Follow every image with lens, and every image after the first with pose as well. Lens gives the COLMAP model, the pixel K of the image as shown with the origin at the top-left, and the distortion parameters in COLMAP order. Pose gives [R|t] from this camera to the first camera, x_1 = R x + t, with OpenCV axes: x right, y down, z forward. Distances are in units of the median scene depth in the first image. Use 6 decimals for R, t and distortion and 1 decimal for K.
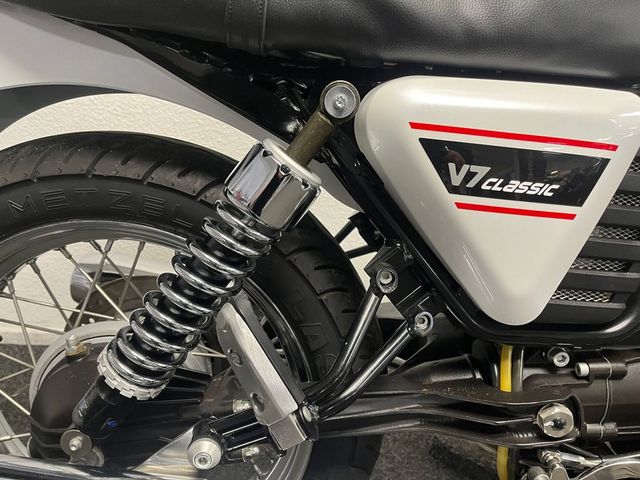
lens RADIAL K [[500.0, 0, 319.7], [0, 500.0, 242.8], [0, 0, 1]] dist [0.050405, -0.008256]
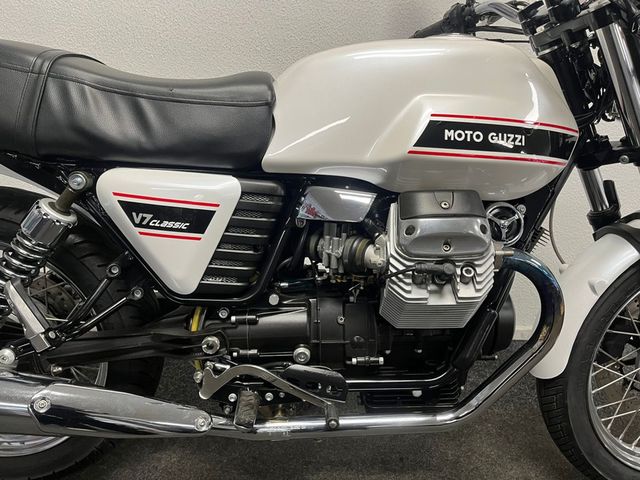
lens RADIAL K [[491.9, 0, 326.3], [0, 491.9, 242.1], [0, 0, 1]] dist [0.028777, -0.007894]
pose [[0.999520, 0.004141, 0.030698, 0.920717], [-0.003748, 0.999910, -0.012857, -0.015532], [-0.030748, 0.012735, 0.999446, -0.953037]]
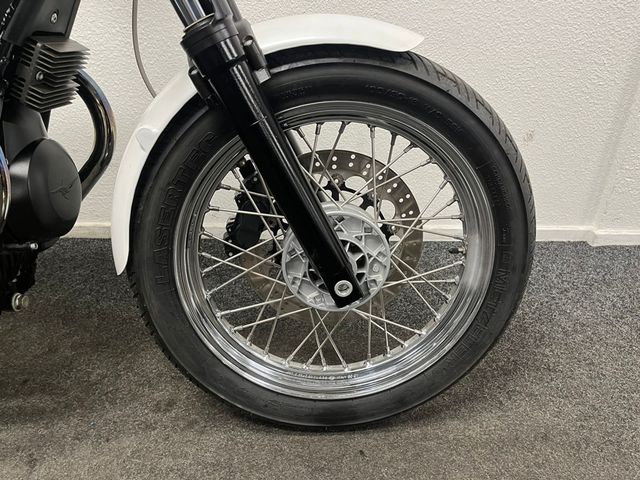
lens RADIAL K [[500.0, 0, 319.7], [0, 500.0, 242.8], [0, 0, 1]] dist [0.050405, -0.008256]
pose [[0.999839, -0.015922, 0.008297, 2.746118], [0.014589, 0.989842, 0.141420, 0.260826], [-0.010464, -0.141276, 0.989915, -0.323940]]
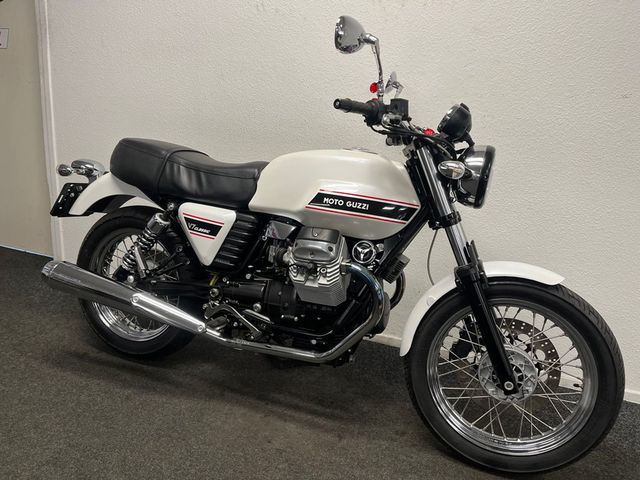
lens RADIAL K [[500.0, 0, 319.7], [0, 500.0, 242.8], [0, 0, 1]] dist [0.050405, -0.008256]
pose [[0.926811, 0.125782, -0.353837, 2.735291], [-0.166545, 0.982180, -0.087089, 0.193946], [0.336577, 0.139645, 0.931244, -2.530671]]
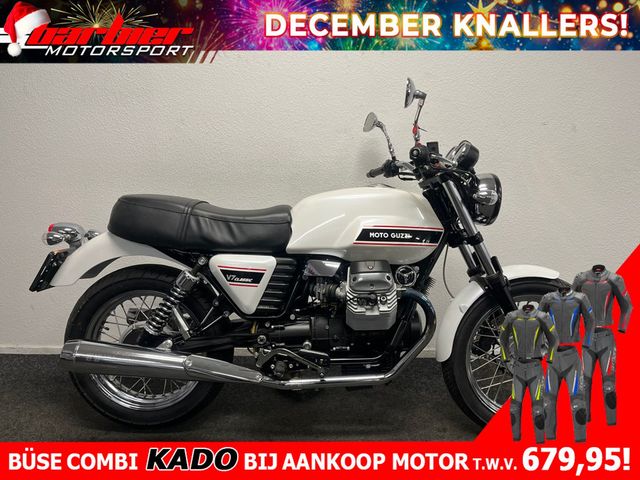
lens RADIAL K [[500.0, 0, 319.7], [0, 500.0, 242.8], [0, 0, 1]] dist [0.050405, -0.008256]
pose [[0.999608, -0.020853, -0.018697, 1.085803], [0.017923, 0.989254, -0.145104, 0.201459], [0.021522, 0.144712, 0.989240, -3.131528]]
